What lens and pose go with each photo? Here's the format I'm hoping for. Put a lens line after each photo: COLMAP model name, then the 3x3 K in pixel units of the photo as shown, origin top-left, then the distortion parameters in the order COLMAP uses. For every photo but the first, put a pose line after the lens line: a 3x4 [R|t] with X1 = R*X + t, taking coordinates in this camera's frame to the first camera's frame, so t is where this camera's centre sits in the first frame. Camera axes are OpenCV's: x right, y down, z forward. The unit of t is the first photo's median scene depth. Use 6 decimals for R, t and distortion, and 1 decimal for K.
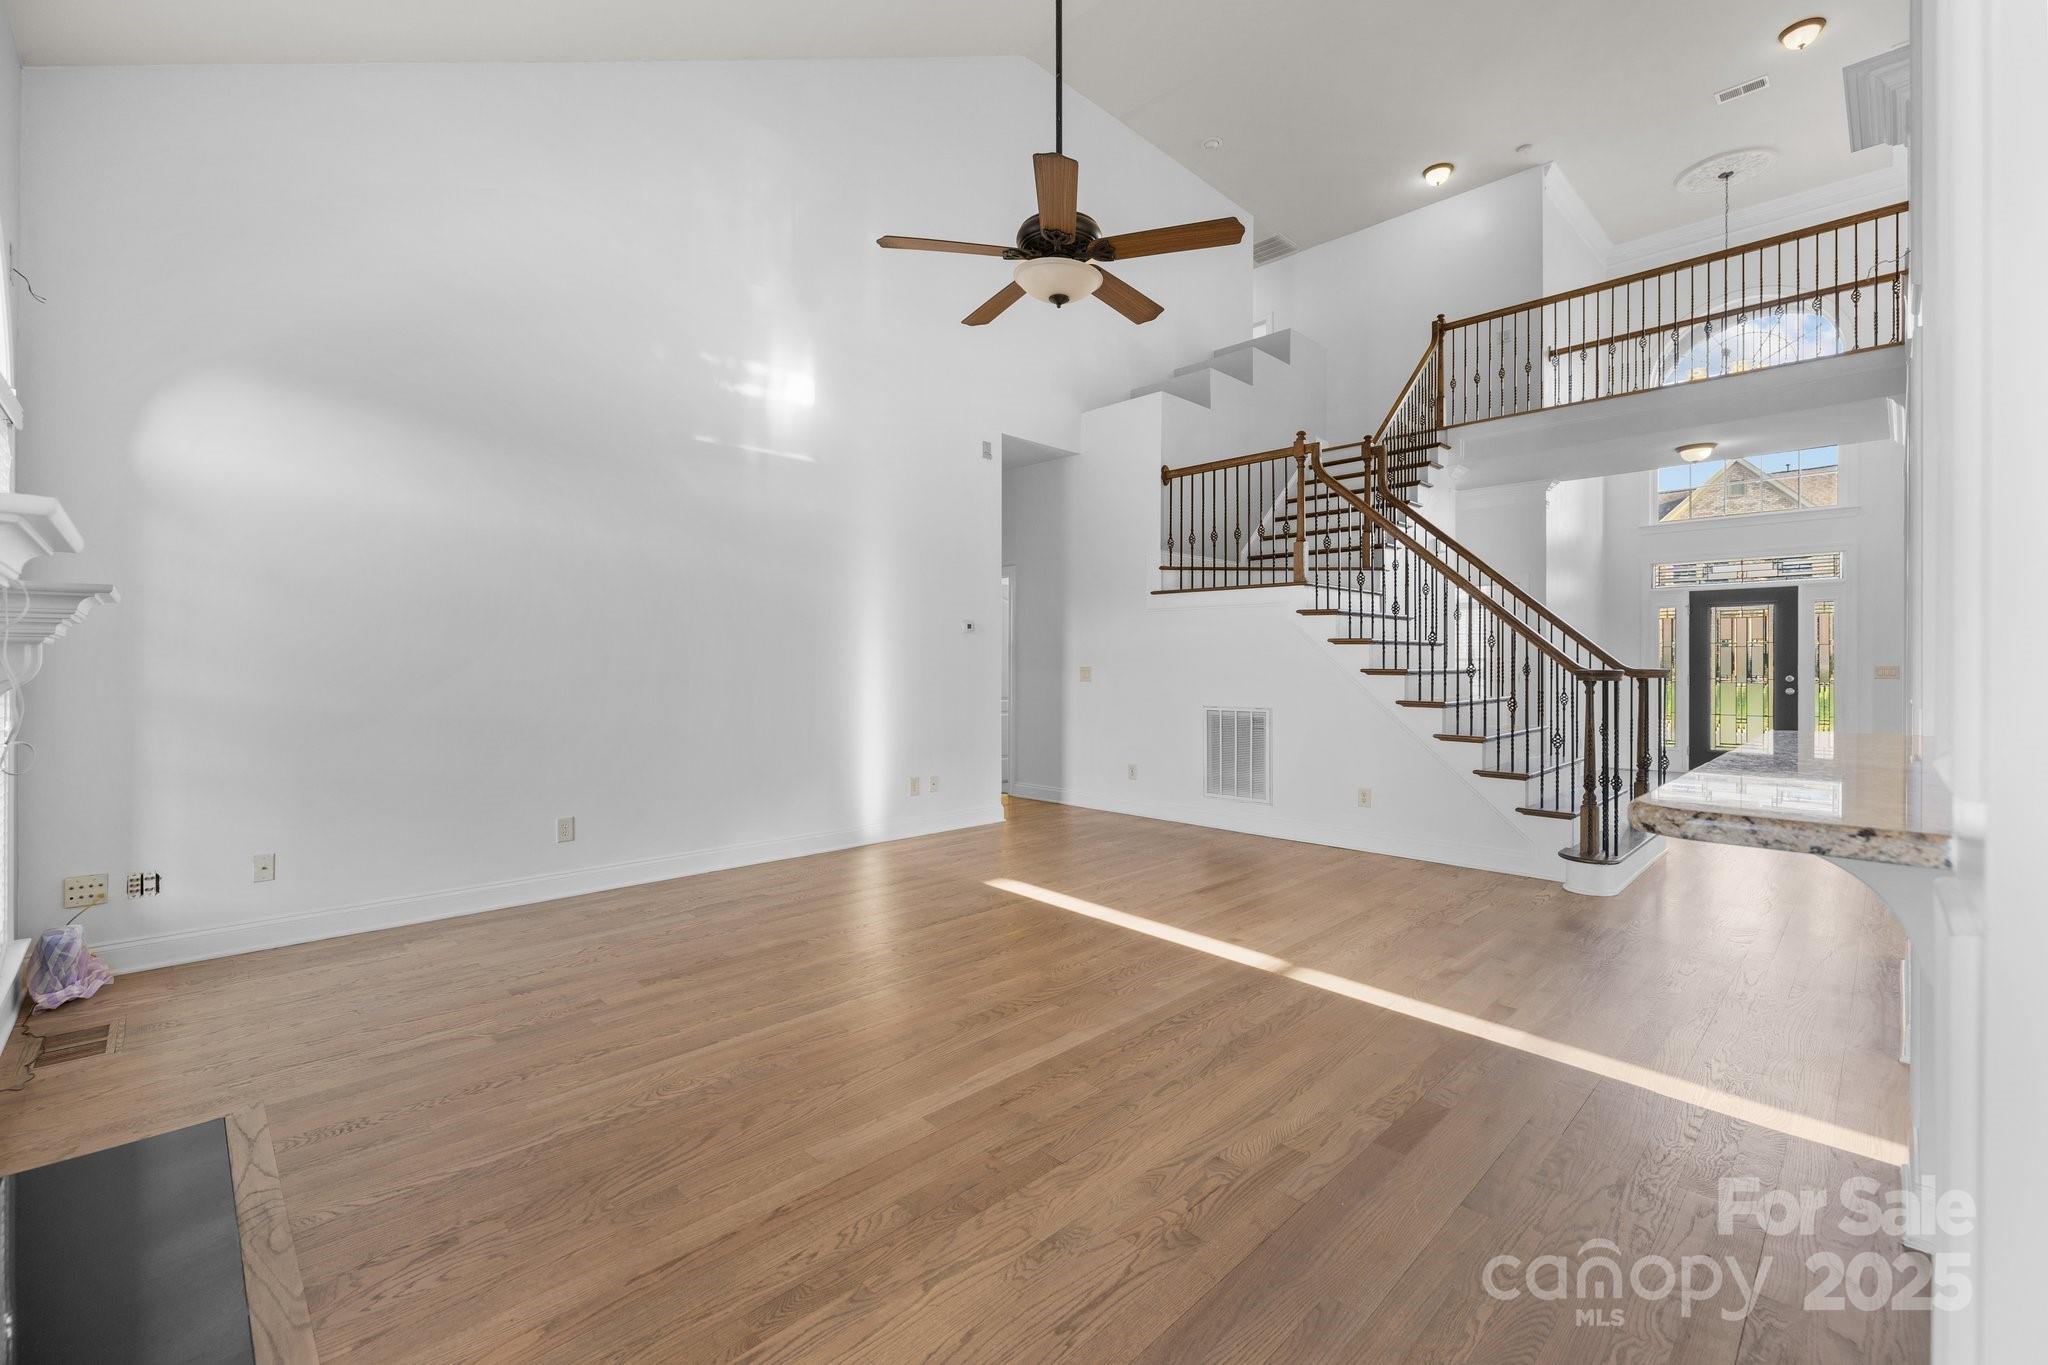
lens RADIAL K [[867.7, 0, 1019.6], [0, 867.7, 663.6], [0, 0, 1]] dist [-0.002145, 0.000282]
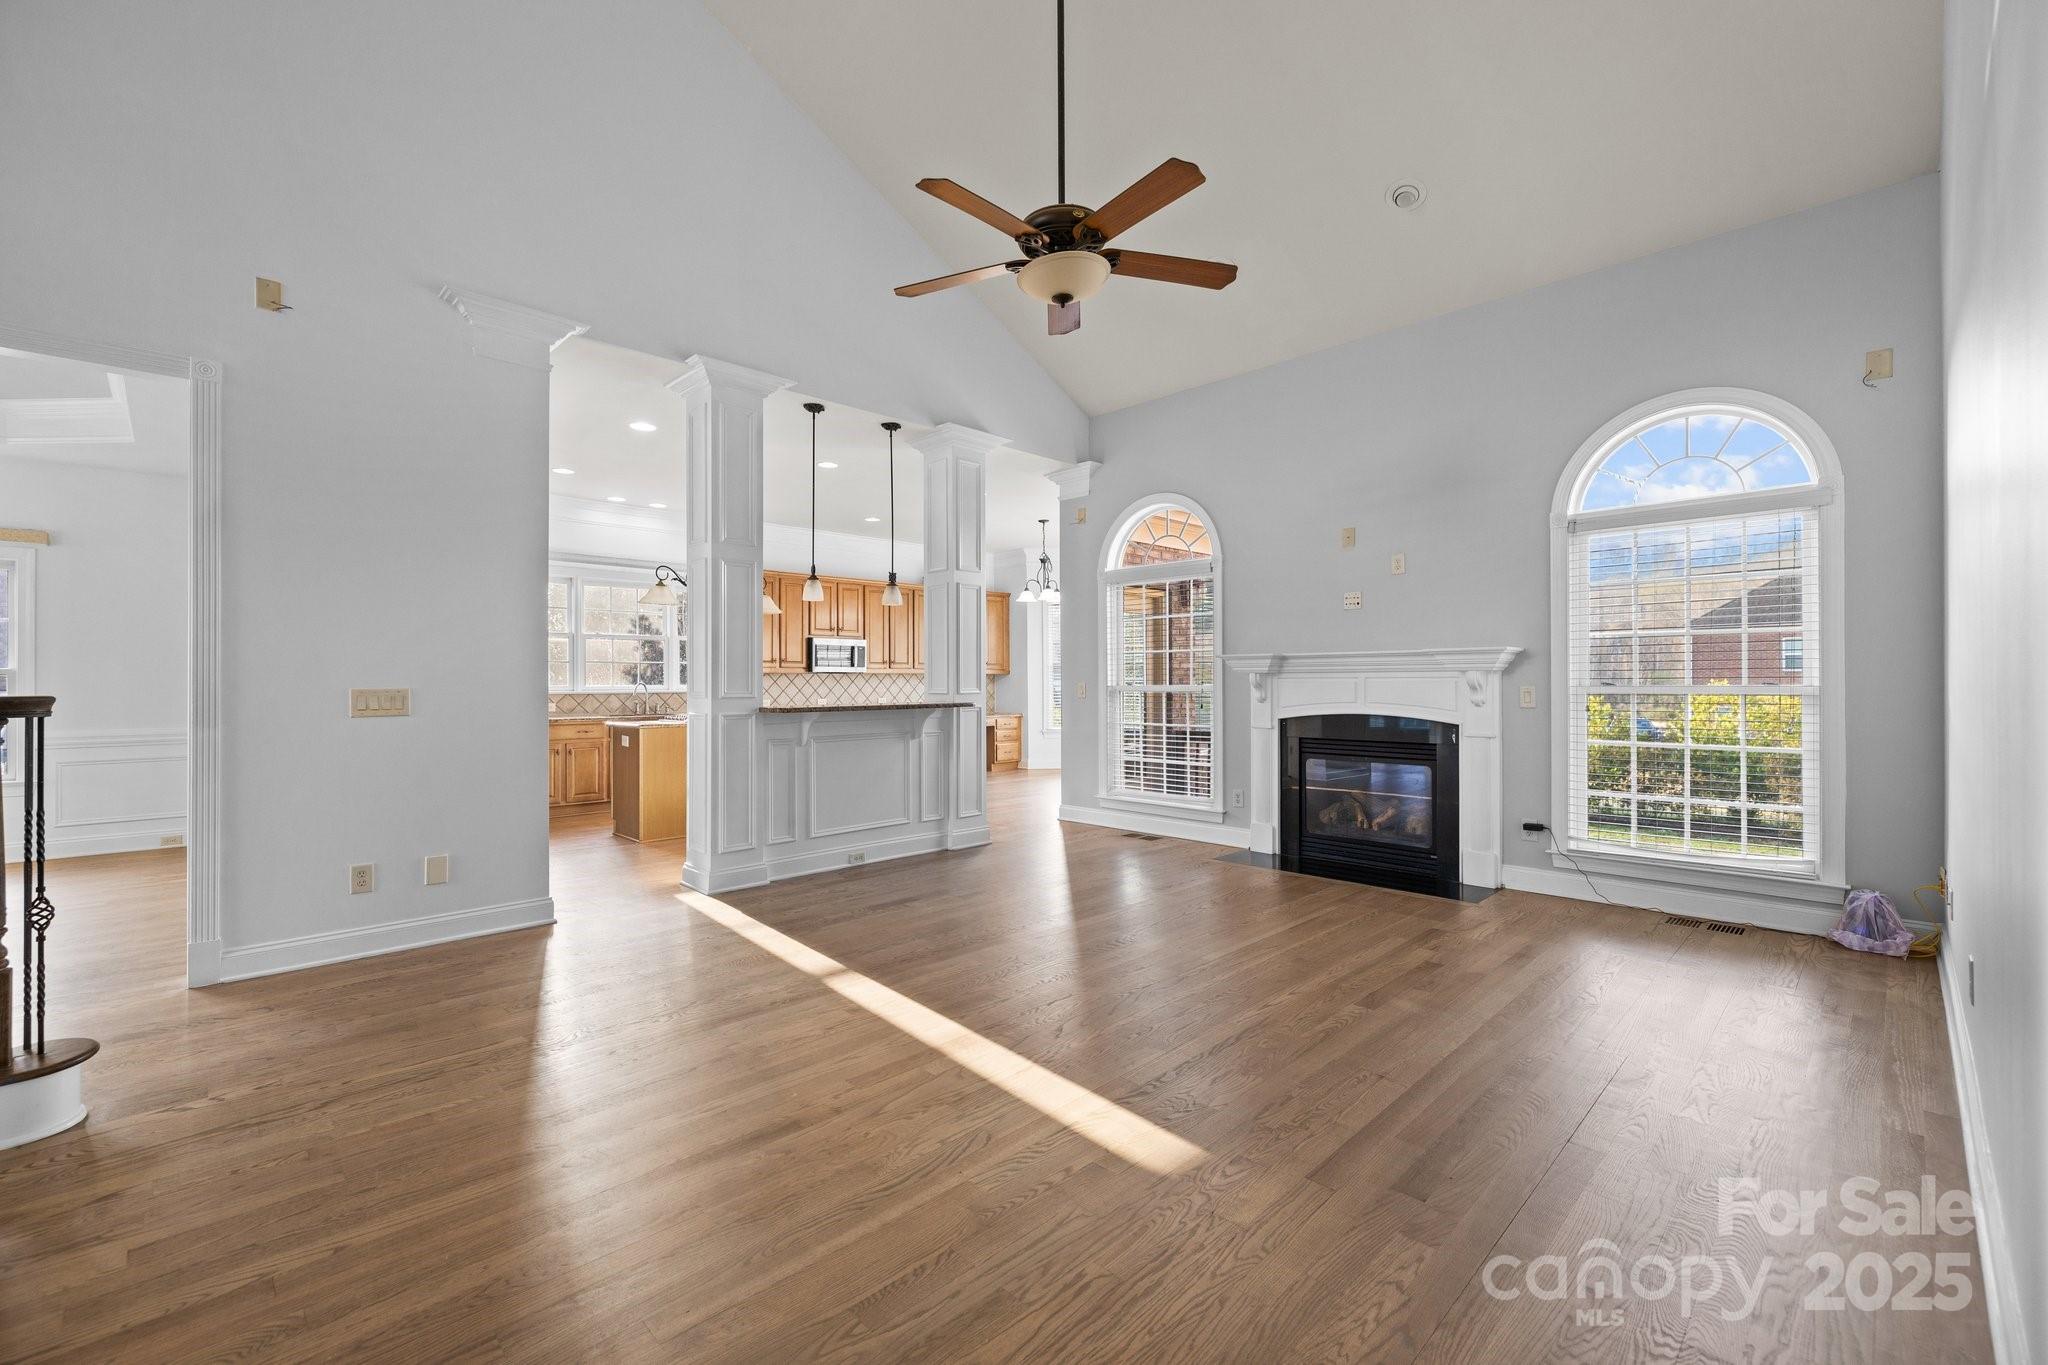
lens RADIAL K [[867.7, 0, 1018.5], [0, 867.7, 680.6], [0, 0, 1]] dist [-0.002145, 0.000282]
pose [[-0.999940, 0.007590, -0.007929, 0.058975], [0.007605, 0.999969, -0.001886, 0.001503], [0.007914, -0.001946, -0.999967, 1.161516]]
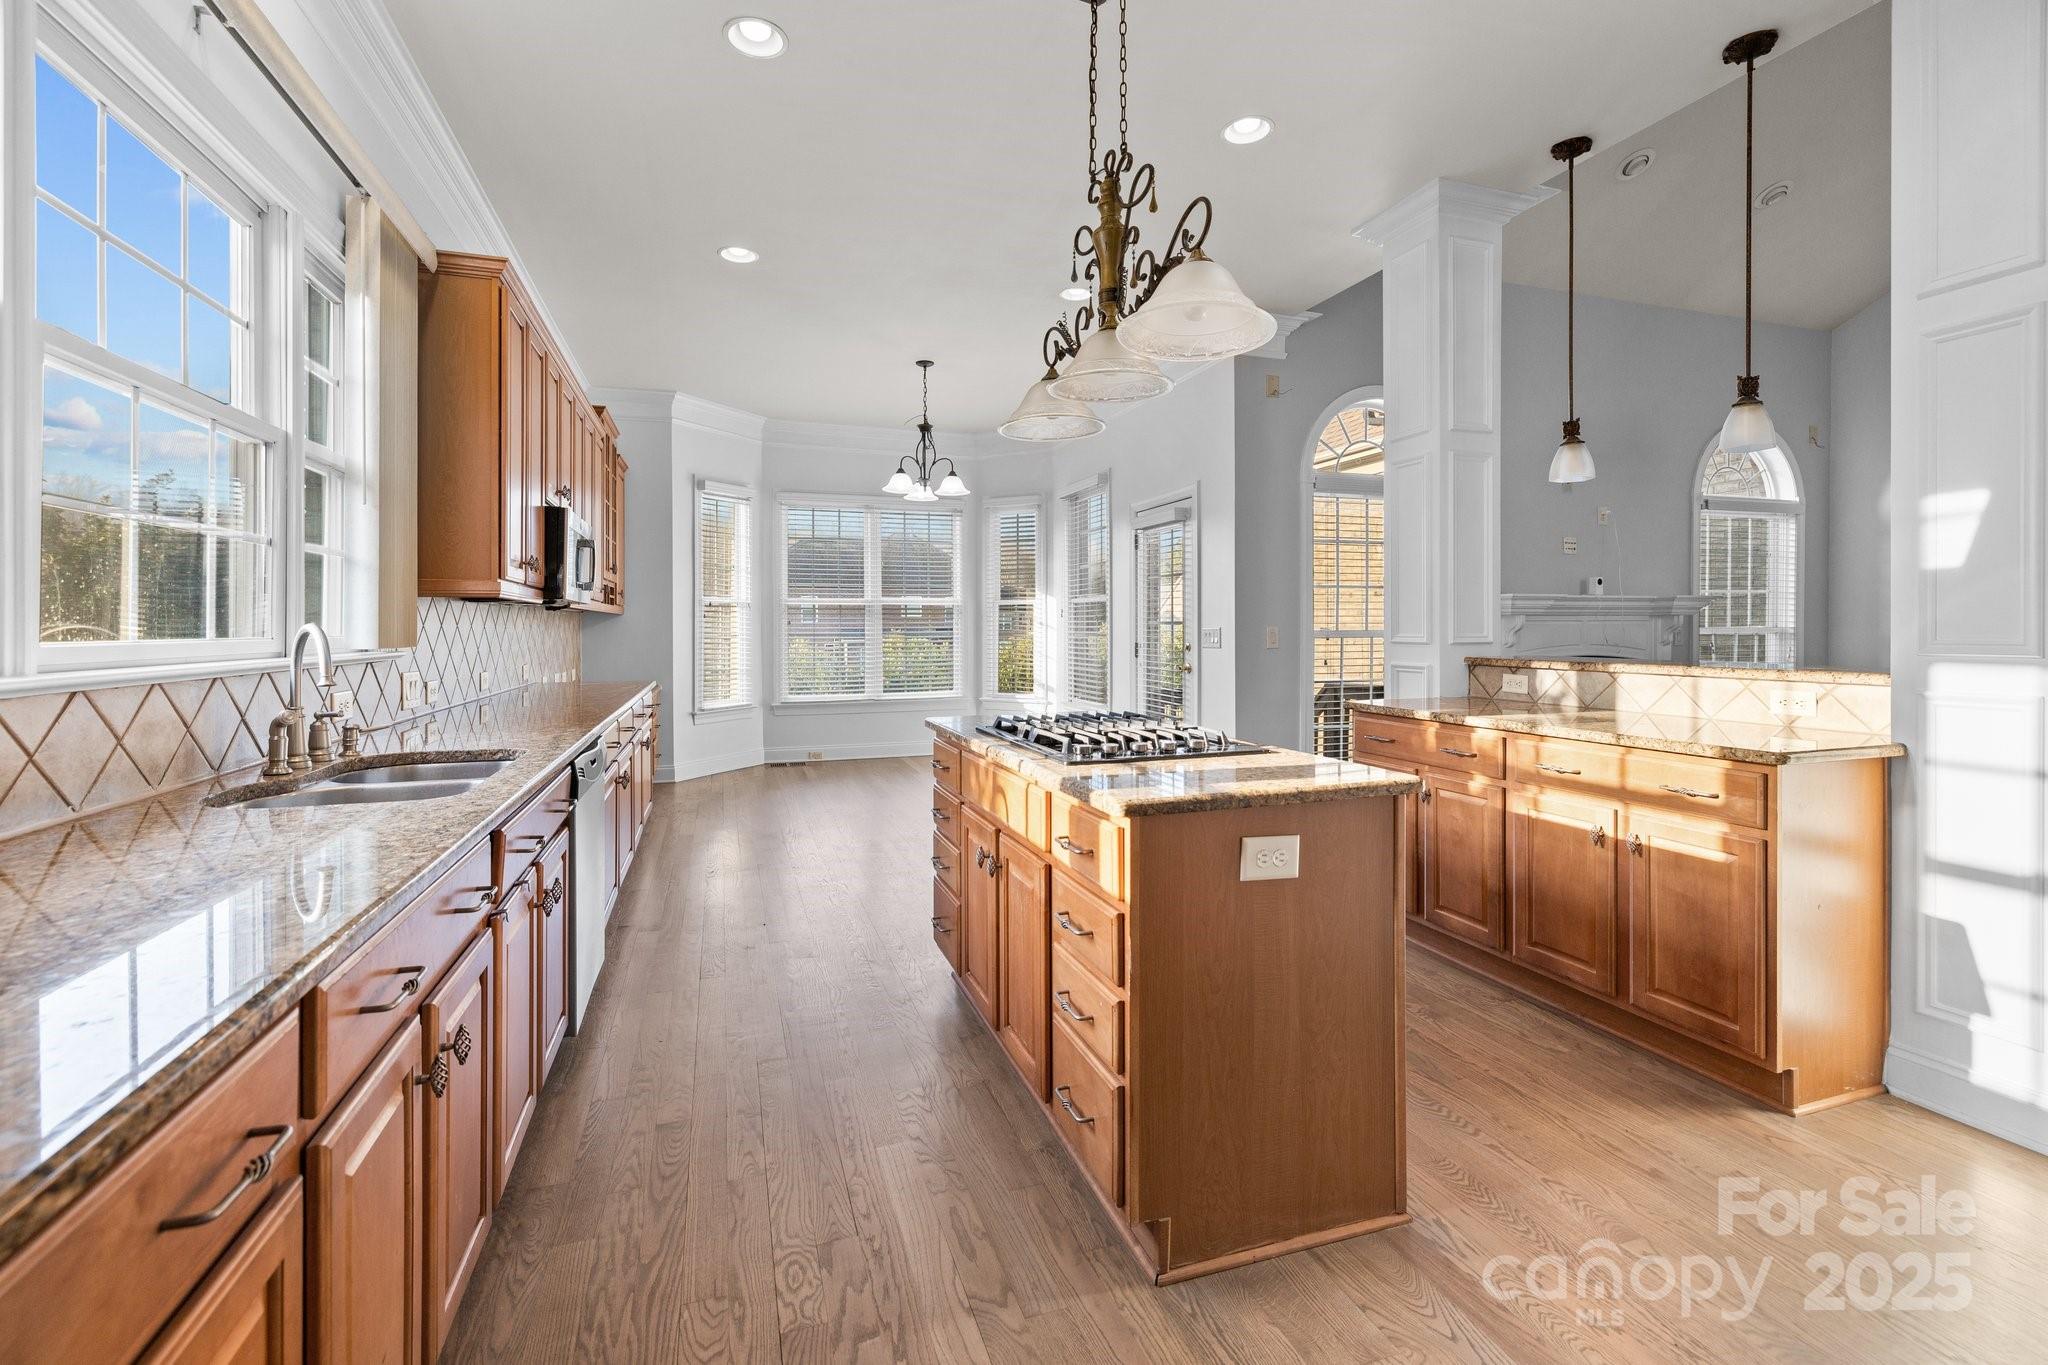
lens RADIAL K [[867.7, 0, 1030.6], [0, 867.7, 628.2], [0, 0, 1]] dist [-0.002145, 0.000282]
pose [[-0.435368, 0.005278, -0.900237, 0.822974], [0.006767, 0.999974, 0.002590, 0.001098], [0.900227, -0.004964, -0.435392, 0.100067]]
